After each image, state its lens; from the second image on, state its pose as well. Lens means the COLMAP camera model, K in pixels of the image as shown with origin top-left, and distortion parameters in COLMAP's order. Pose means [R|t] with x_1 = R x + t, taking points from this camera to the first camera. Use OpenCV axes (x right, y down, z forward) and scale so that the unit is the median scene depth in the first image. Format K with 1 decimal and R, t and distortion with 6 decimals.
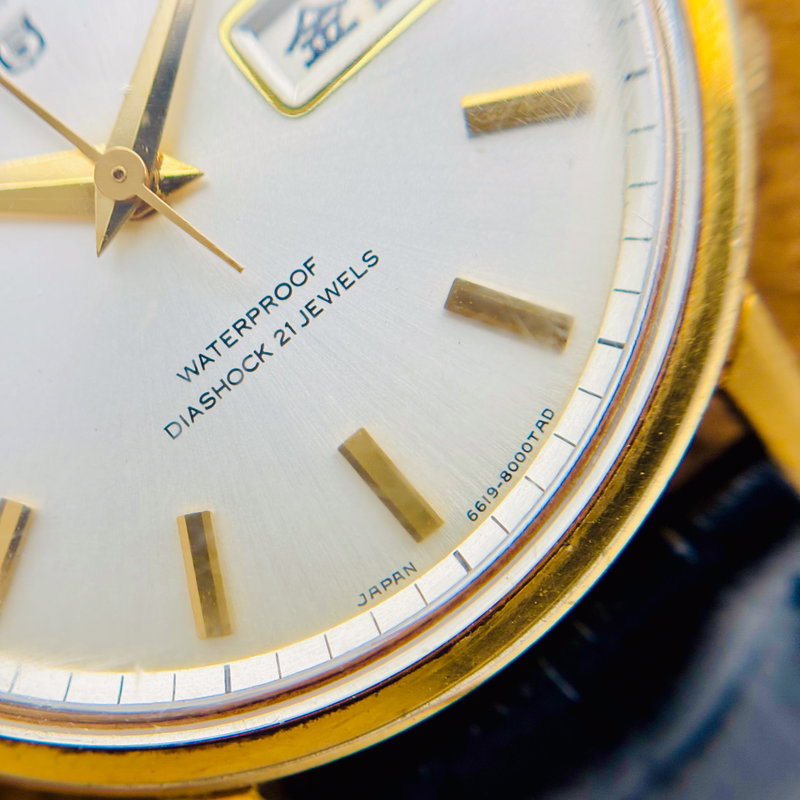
lens RADIAL K [[1682.1, 0, 367.1], [0, 1682.1, 402.1], [0, 0, 1]] dist [0.573272, -0.283332]
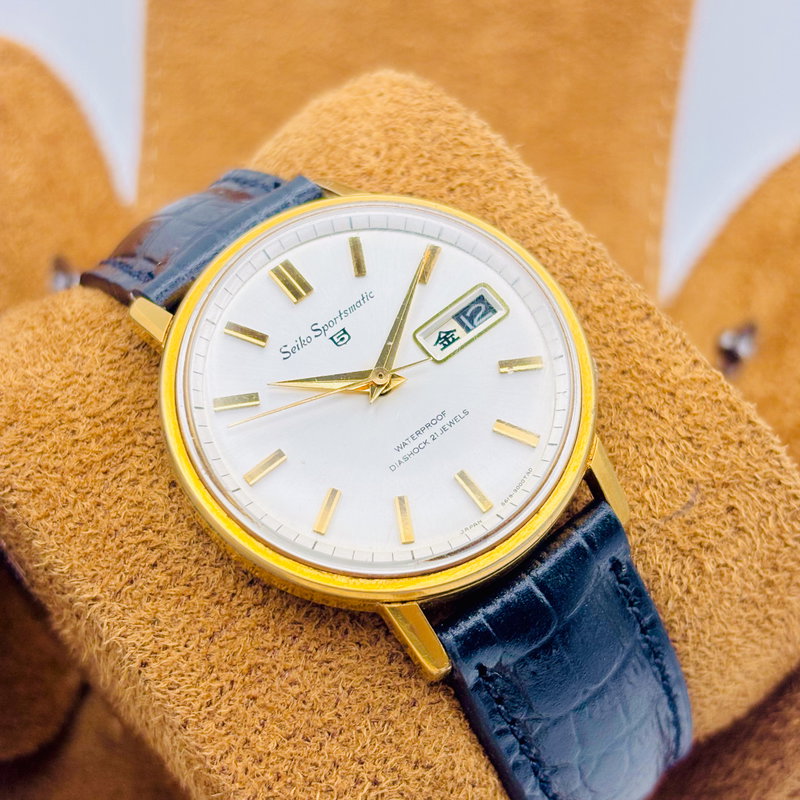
lens RADIAL K [[1623.6, 0, 400.0], [0, 1623.6, 400.0], [0, 0, 1]] dist [0.302489, 0.335277]
pose [[0.986058, 0.076875, 0.147581, -0.493385], [-0.022109, 0.939553, -0.341690, 0.798880], [-0.164928, 0.333663, 0.928153, -1.438473]]
